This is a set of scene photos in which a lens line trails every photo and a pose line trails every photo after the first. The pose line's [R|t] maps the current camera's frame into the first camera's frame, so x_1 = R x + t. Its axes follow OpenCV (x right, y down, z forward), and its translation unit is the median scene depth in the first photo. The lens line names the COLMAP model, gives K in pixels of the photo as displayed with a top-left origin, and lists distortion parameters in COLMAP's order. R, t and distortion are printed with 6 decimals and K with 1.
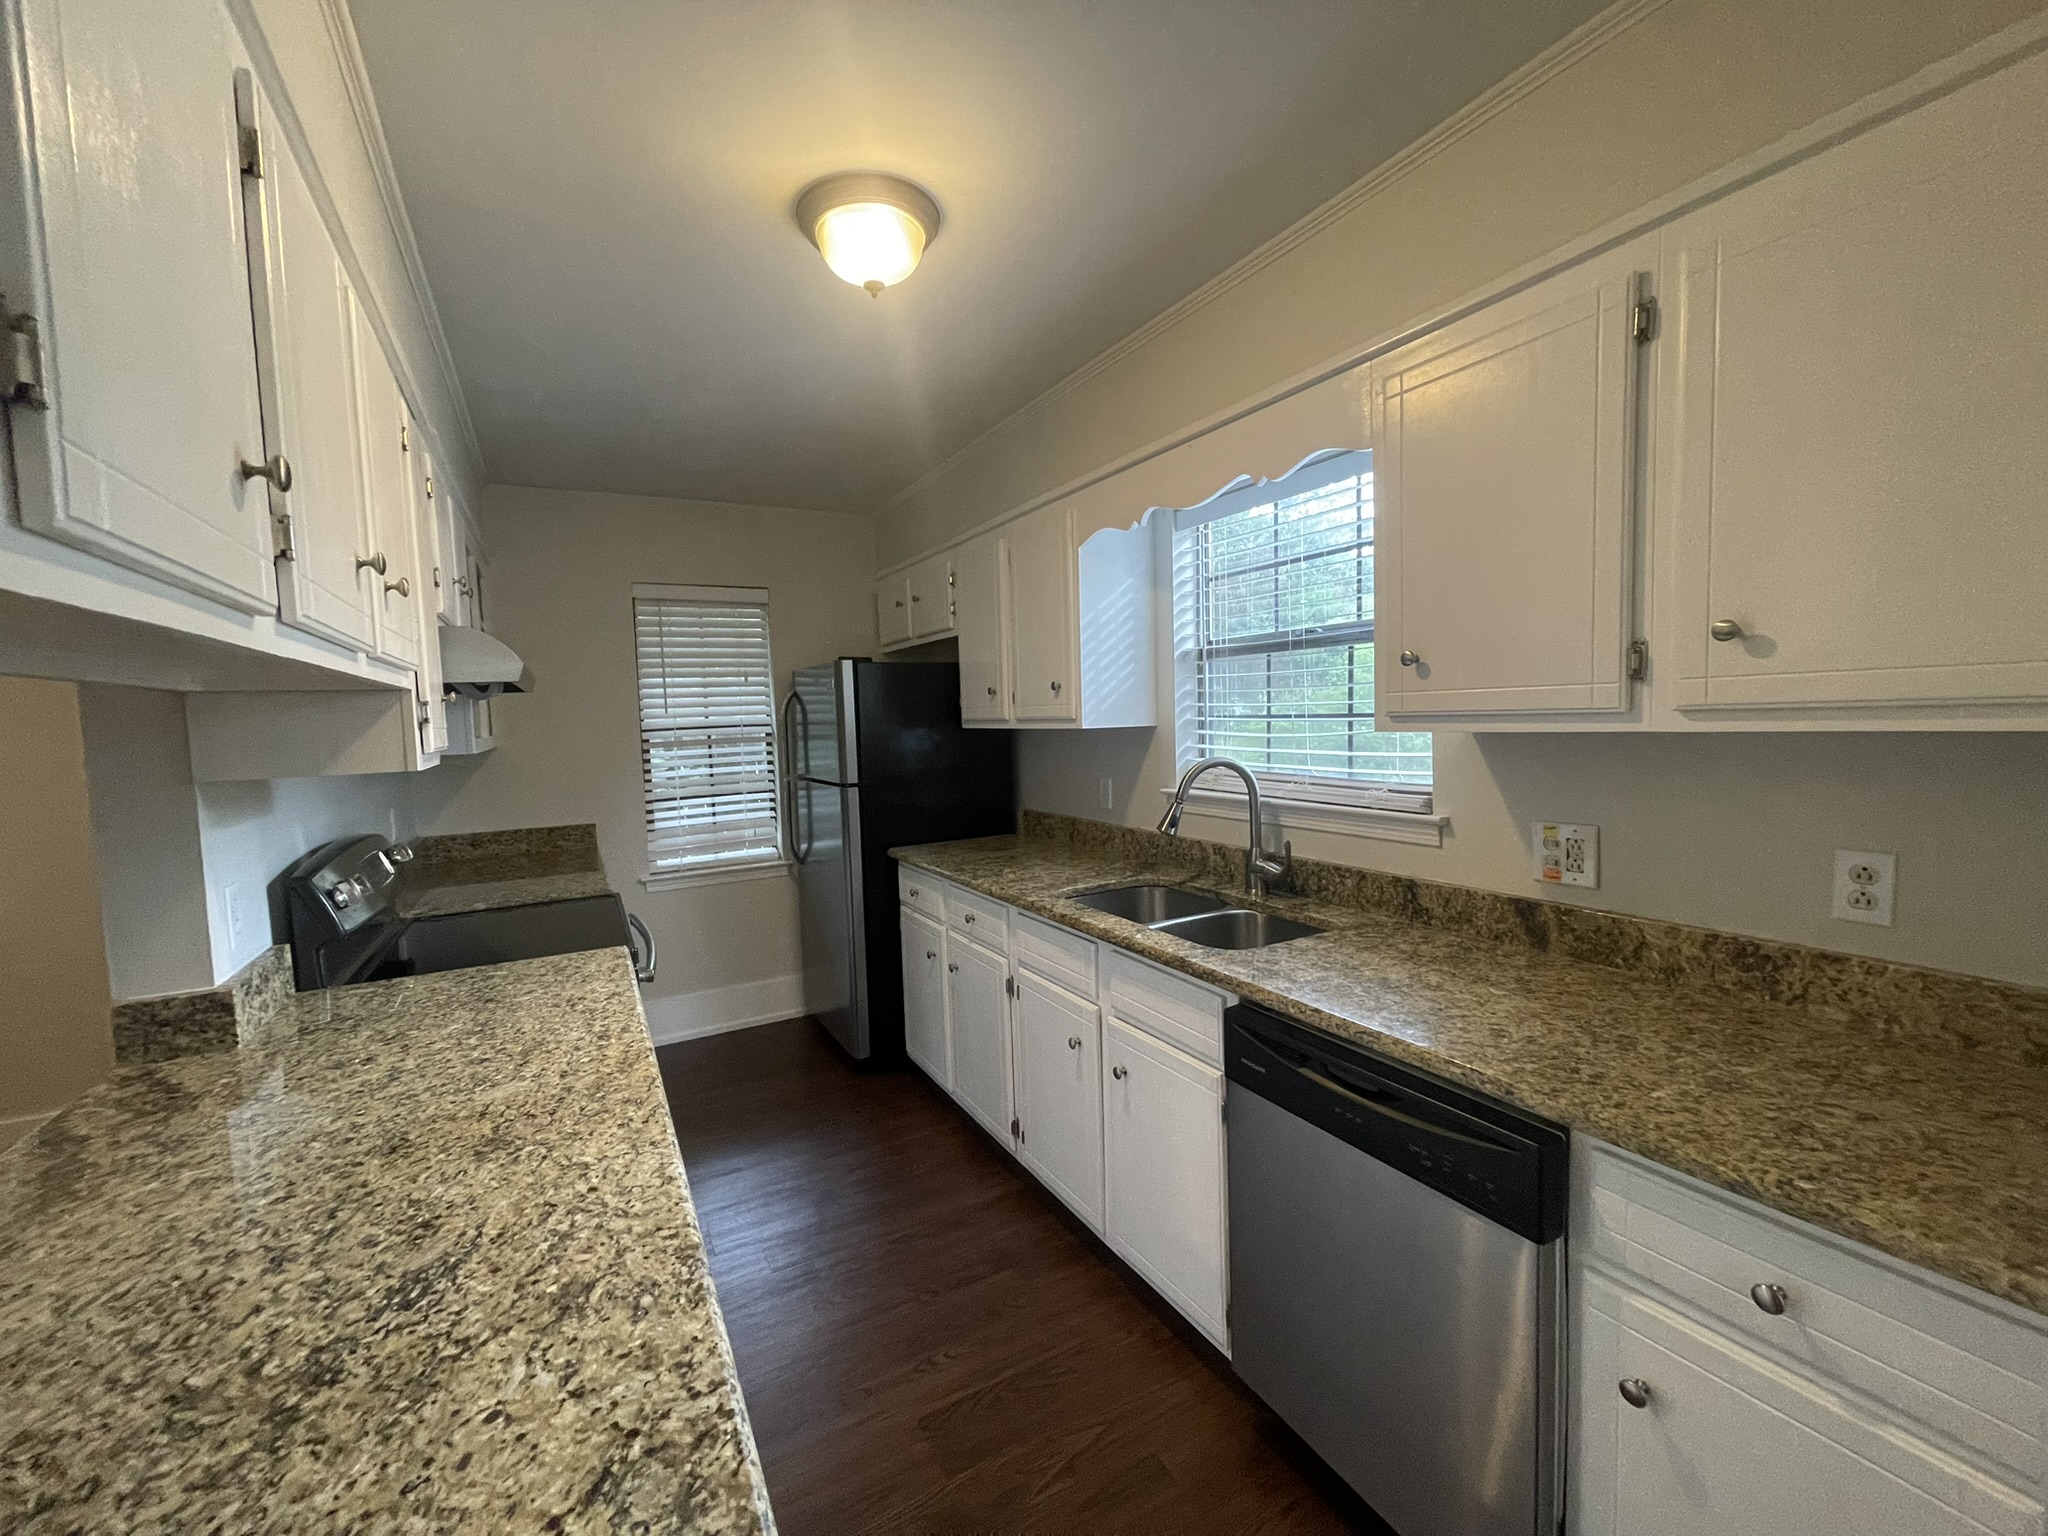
lens RADIAL K [[816.6, 0, 1014.8], [0, 816.6, 772.5], [0, 0, 1]] dist [0.002743, -0.000057]
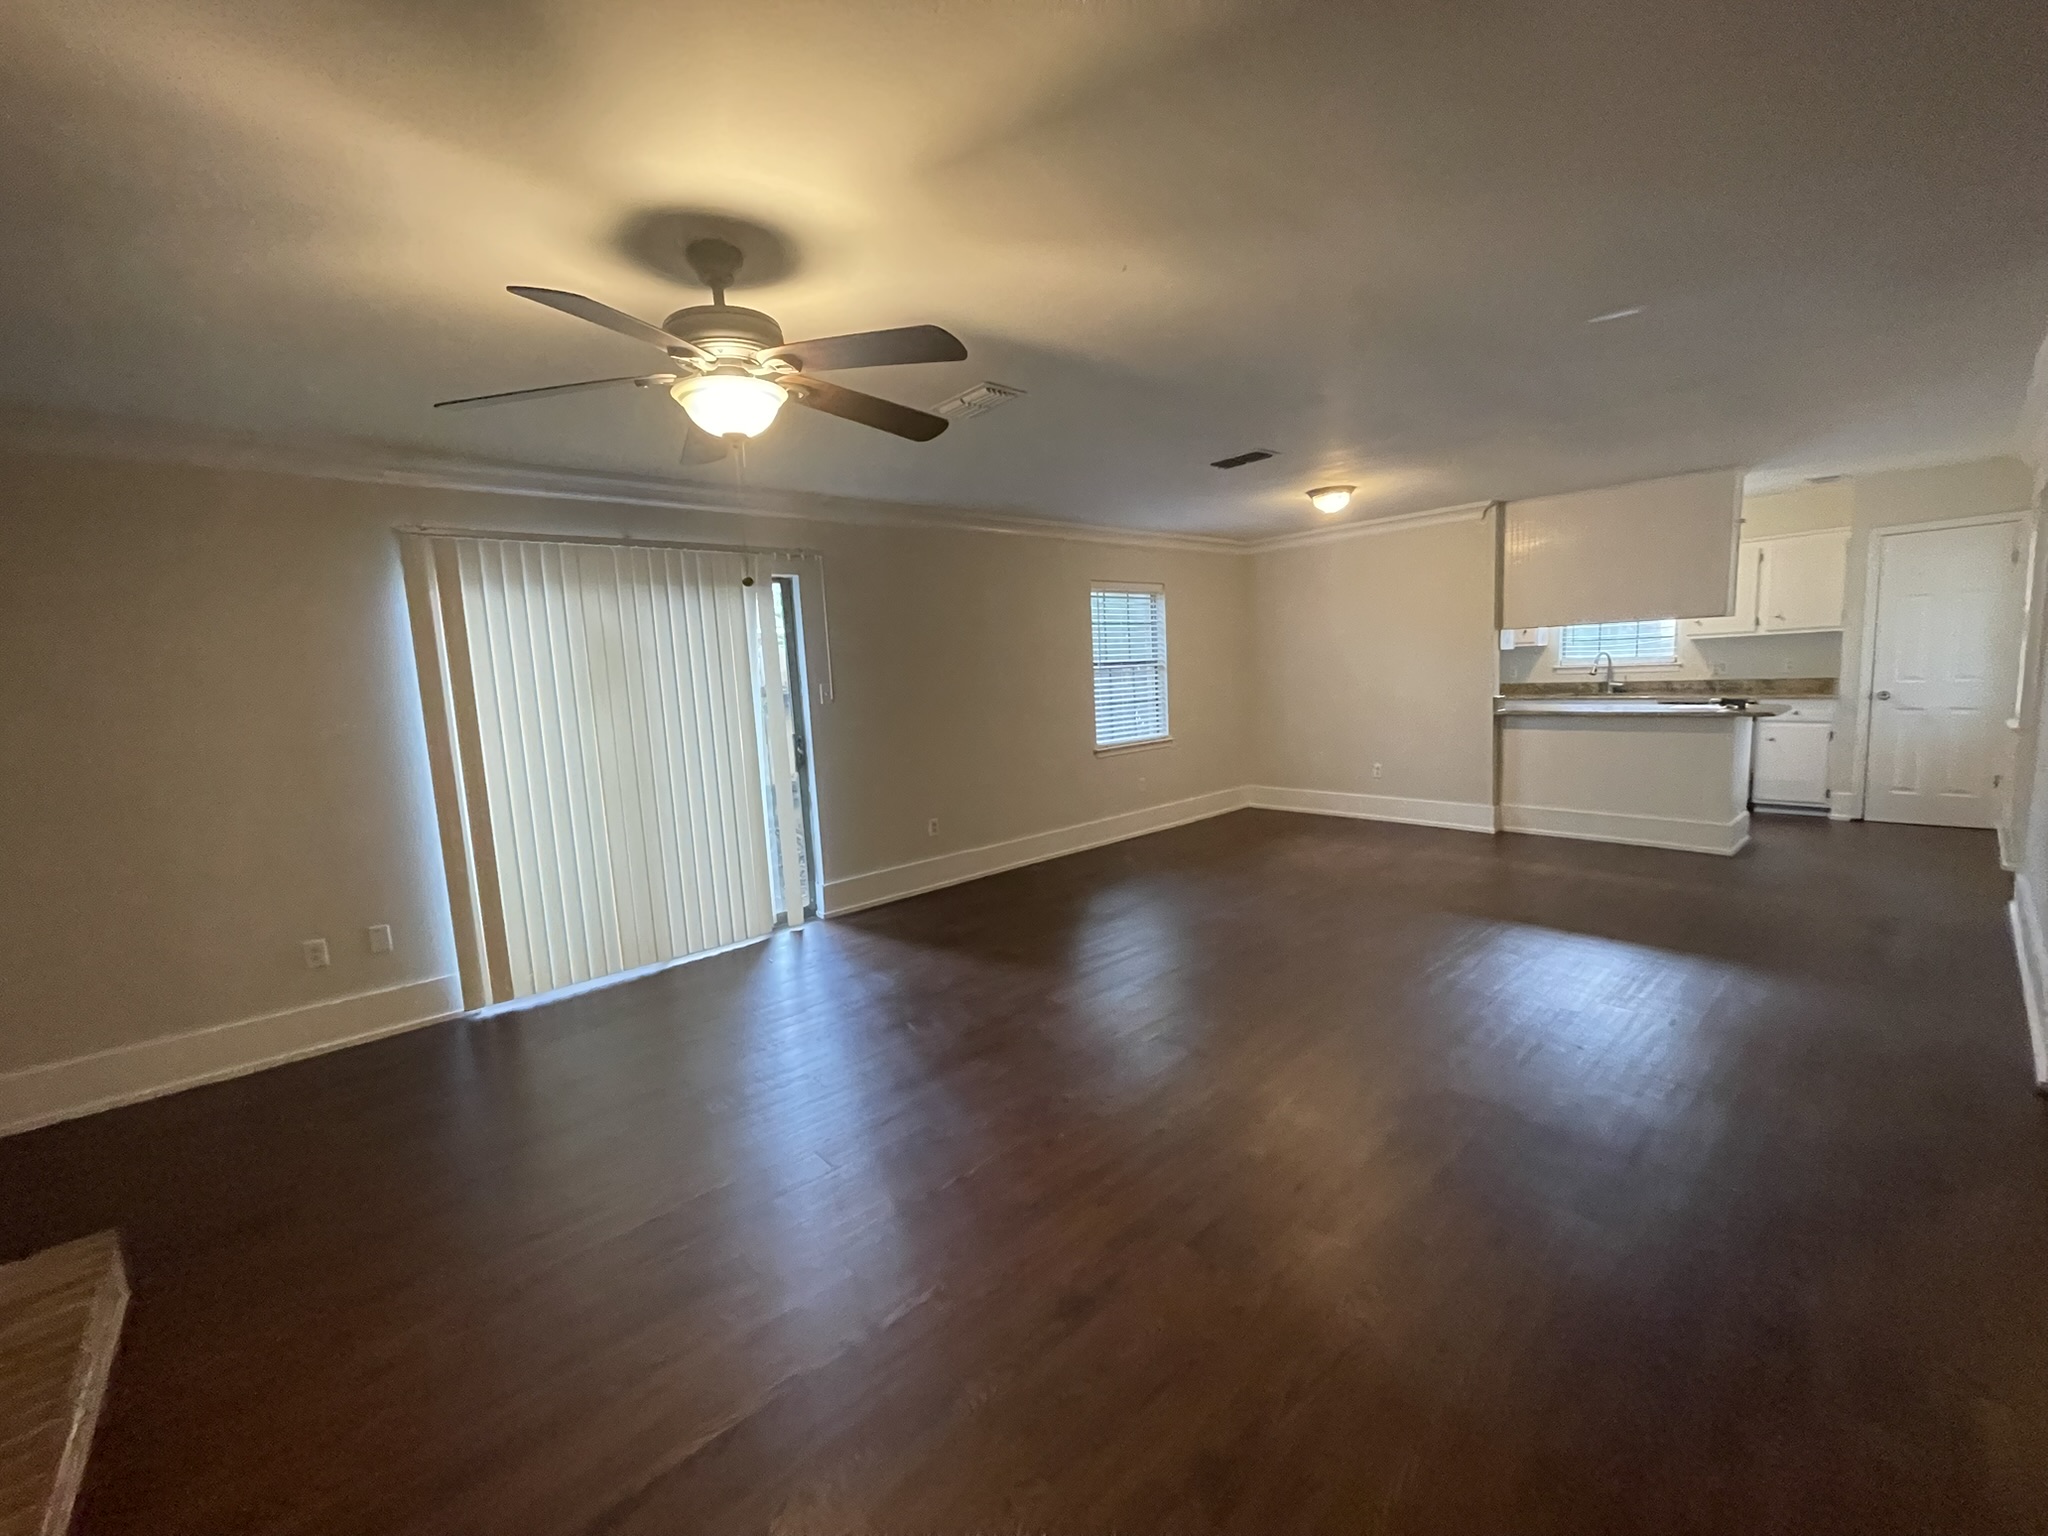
lens RADIAL K [[821.6, 0, 1024.0], [0, 821.6, 768.0], [0, 0, 1]] dist [0.004453, 0.000041]
pose [[0.975282, -0.041568, 0.217017, -3.149020], [0.032409, 0.998434, 0.045595, 0.255609], [-0.218573, -0.037434, 0.975102, -1.986447]]
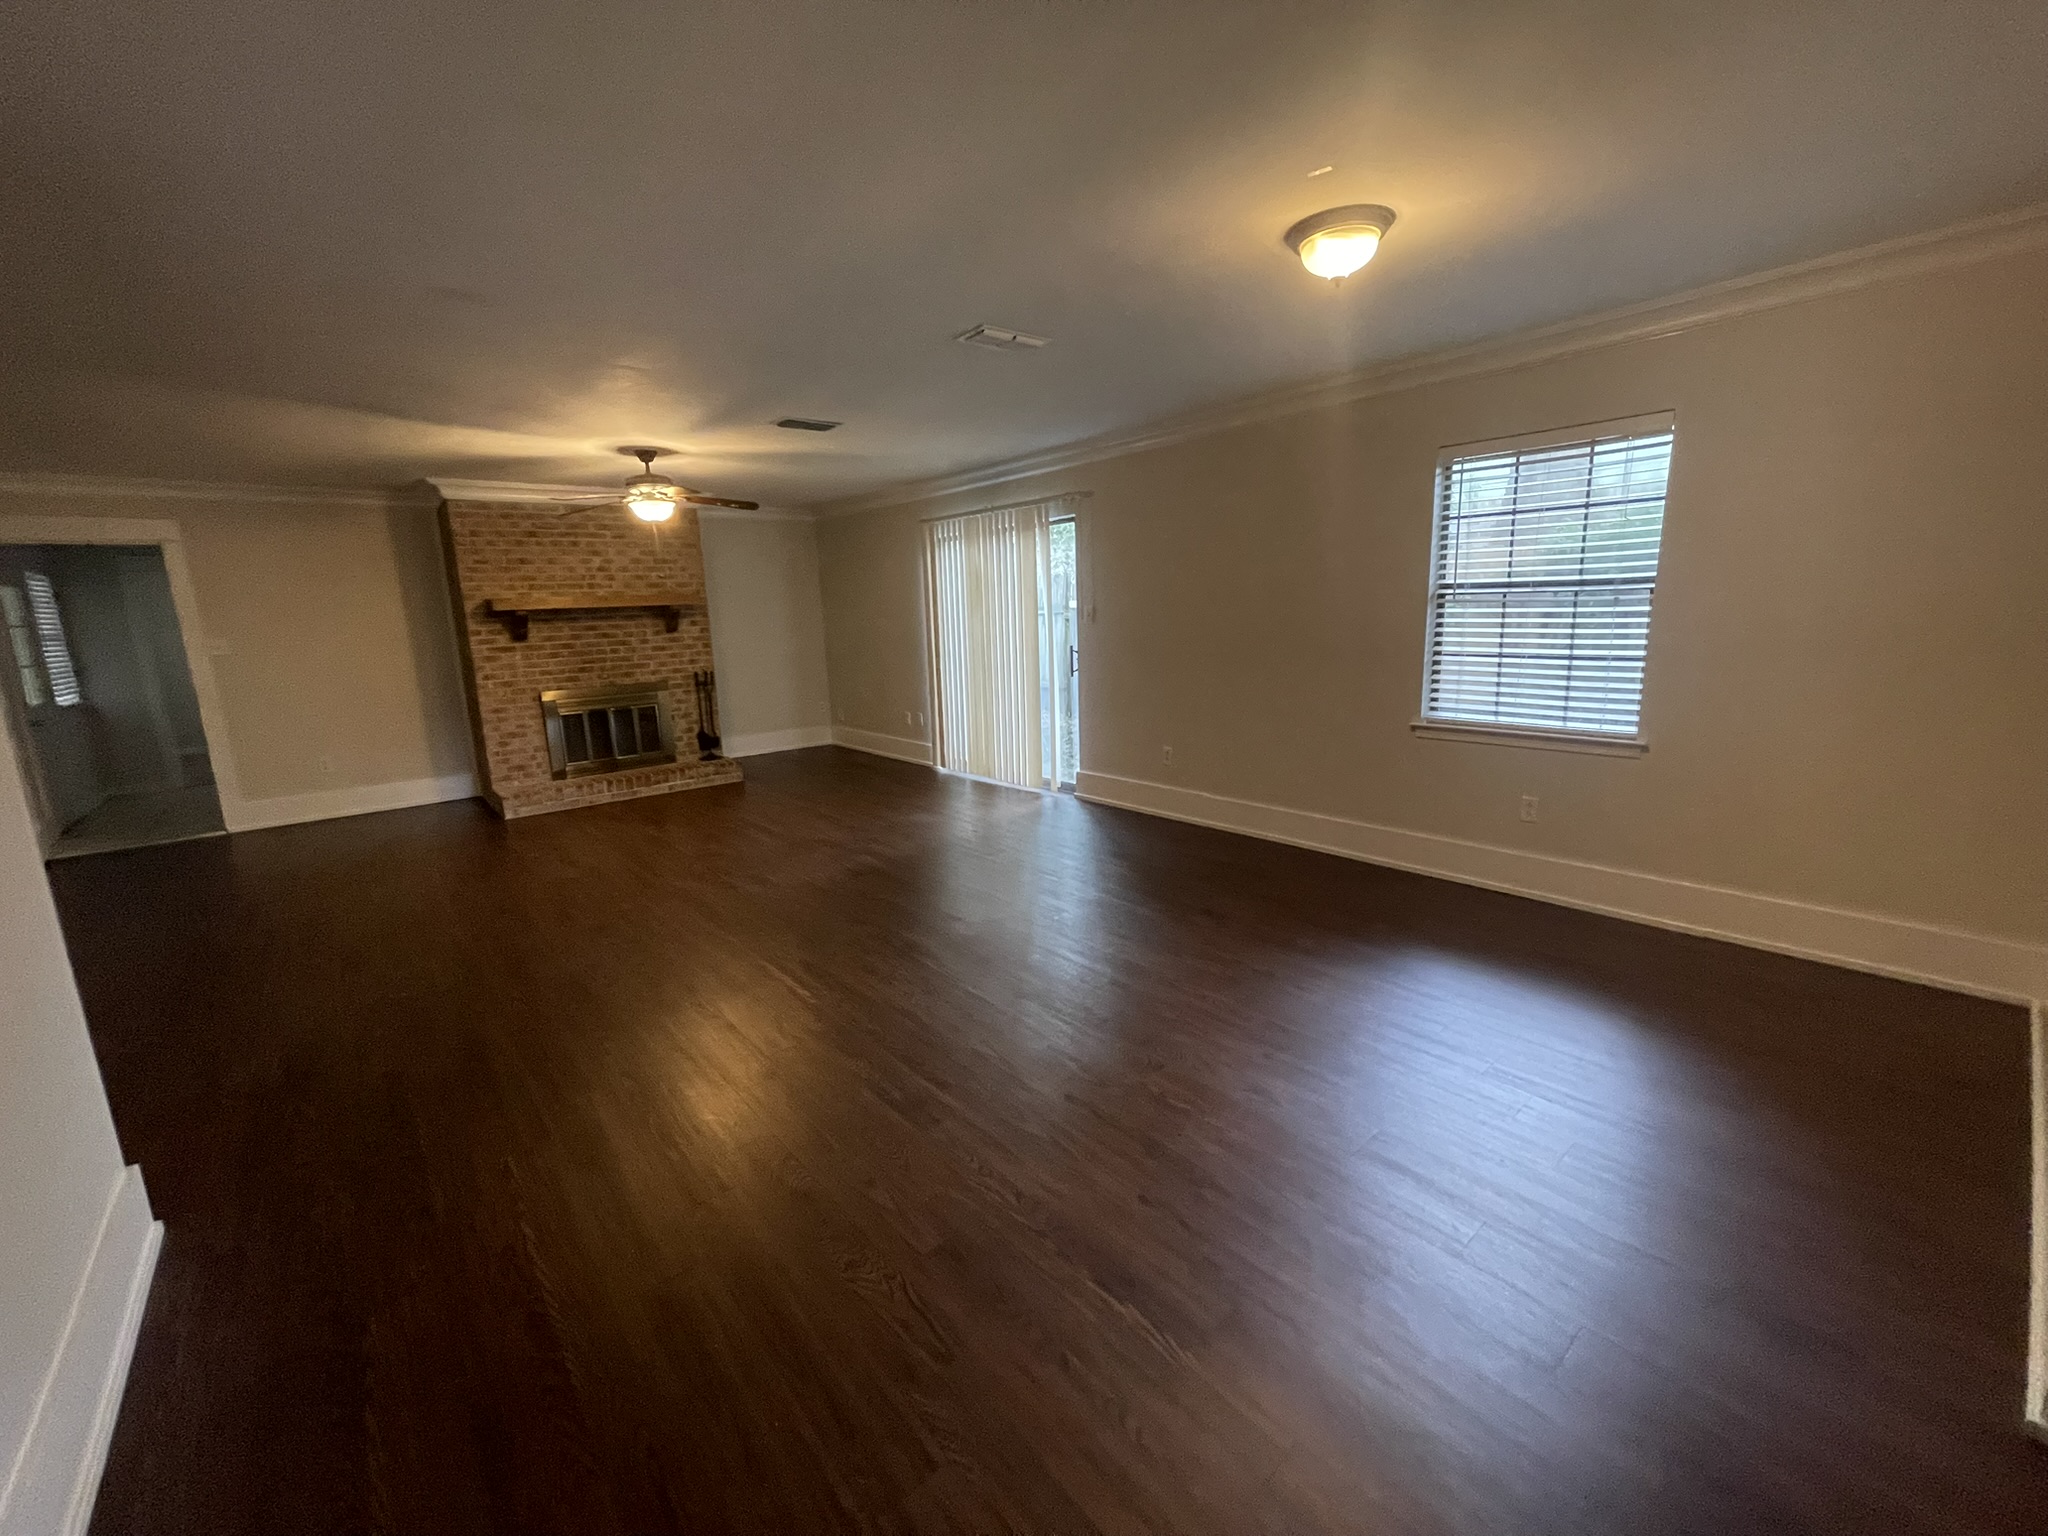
lens RADIAL K [[821.6, 0, 1024.0], [0, 821.6, 768.0], [0, 0, 1]] dist [0.004453, 0.000041]
pose [[0.203128, 0.218795, -0.954394, -0.357688], [-0.043948, 0.975769, 0.214342, 0.047750], [0.978165, -0.001595, 0.207822, -0.285028]]
